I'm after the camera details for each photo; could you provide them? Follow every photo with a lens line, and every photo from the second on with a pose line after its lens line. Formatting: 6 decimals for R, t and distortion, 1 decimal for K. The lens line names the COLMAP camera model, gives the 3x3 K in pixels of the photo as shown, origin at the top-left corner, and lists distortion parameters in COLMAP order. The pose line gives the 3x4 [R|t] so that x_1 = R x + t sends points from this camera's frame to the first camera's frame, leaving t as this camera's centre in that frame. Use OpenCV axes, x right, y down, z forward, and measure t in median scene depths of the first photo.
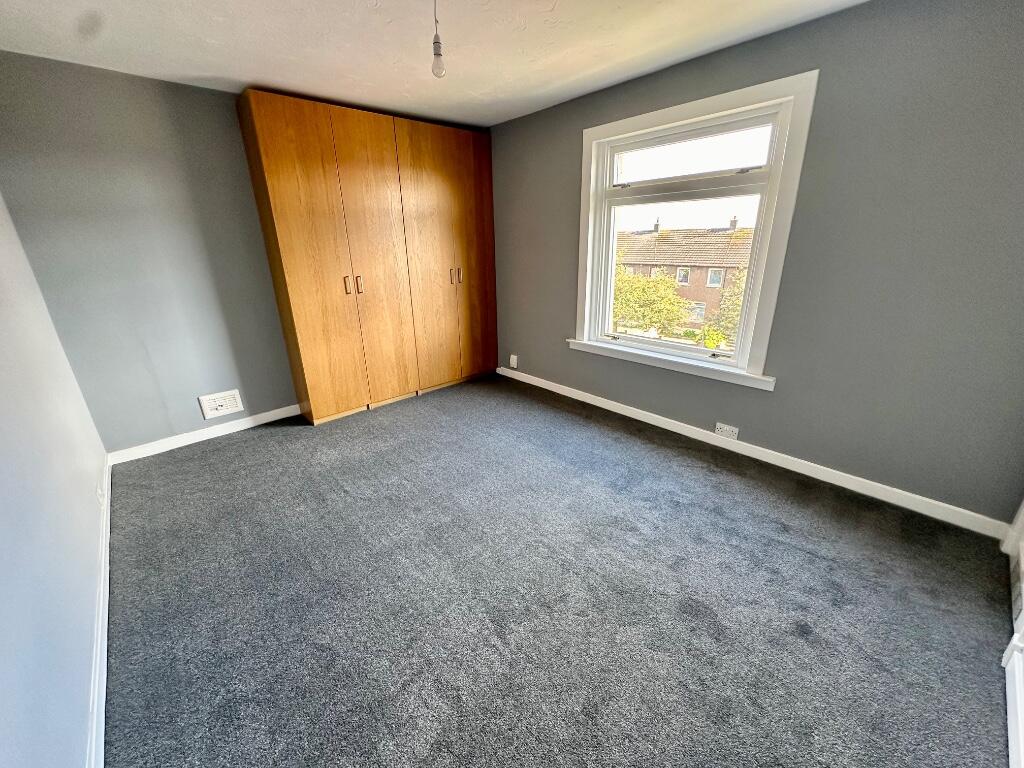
lens RADIAL K [[410.1, 0, 510.4], [0, 410.1, 385.9], [0, 0, 1]] dist [0.000552, 0.000393]
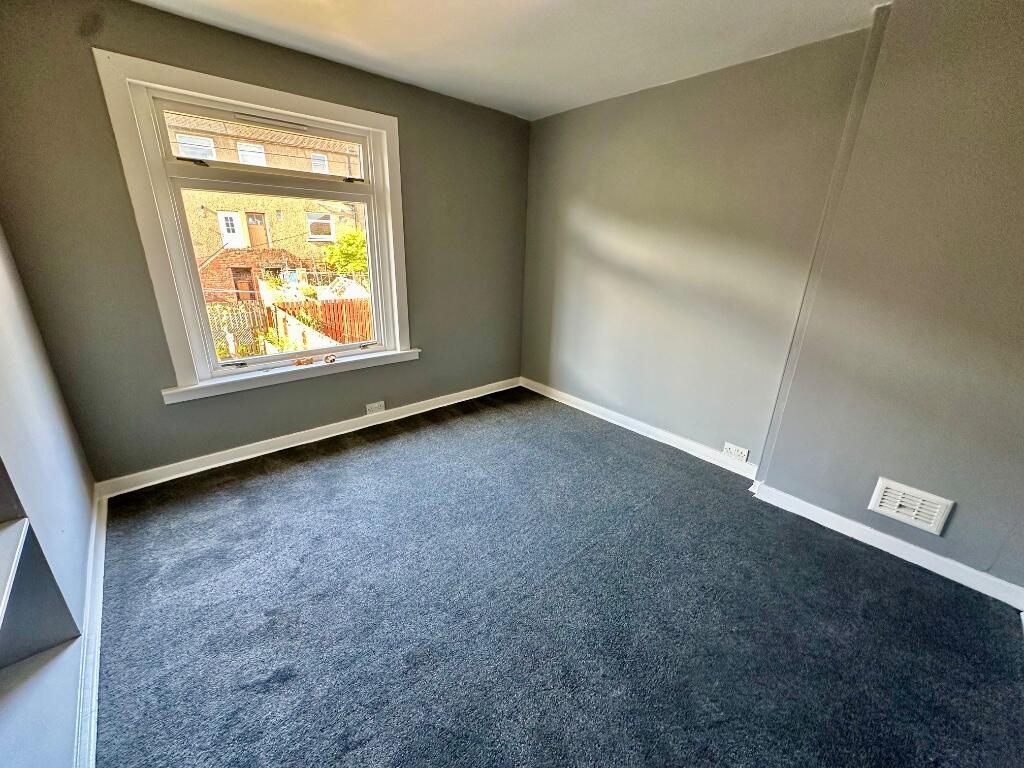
lens RADIAL K [[391.7, 0, 513.4], [0, 391.7, 396.2], [0, 0, 1]] dist [-0.022021, 0.000366]
pose [[0.003337, -0.341112, 0.940017, -0.557818], [0.298486, 0.897510, 0.324627, -0.183252], [-0.954408, 0.279498, 0.104812, 0.557754]]
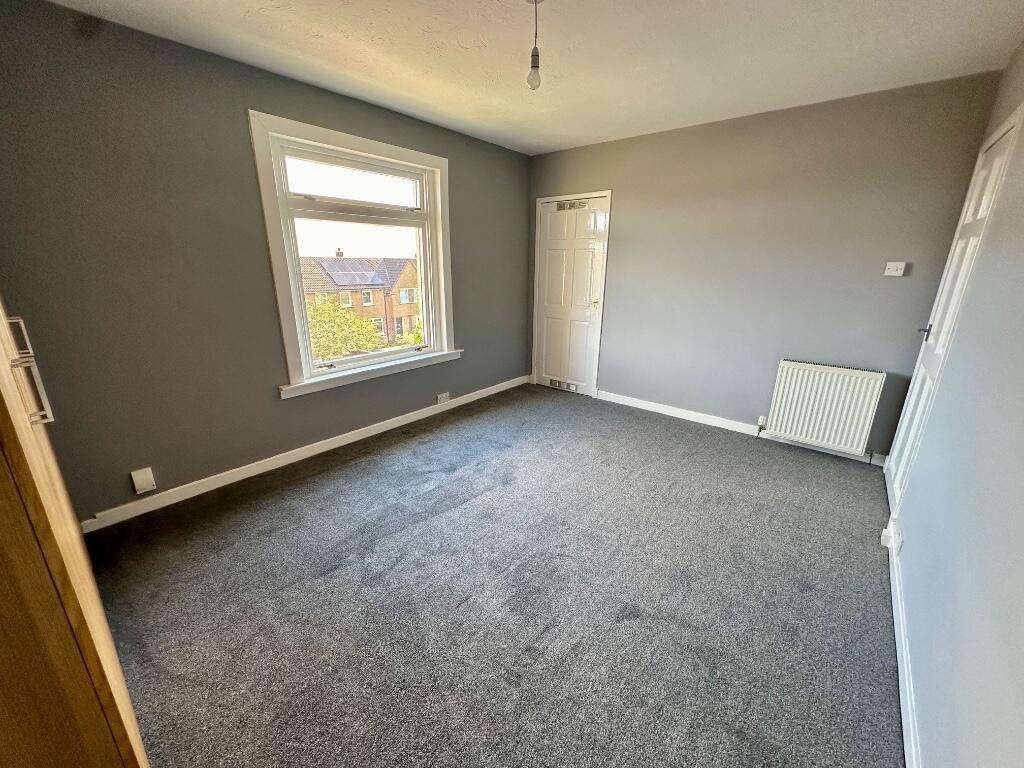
lens RADIAL K [[410.1, 0, 510.4], [0, 410.1, 385.9], [0, 0, 1]] dist [0.000552, 0.000393]
pose [[-0.138019, -0.271835, 0.952395, -0.818183], [0.322475, 0.896868, 0.302718, -0.275452], [-0.936462, 0.348904, -0.036125, 0.846700]]
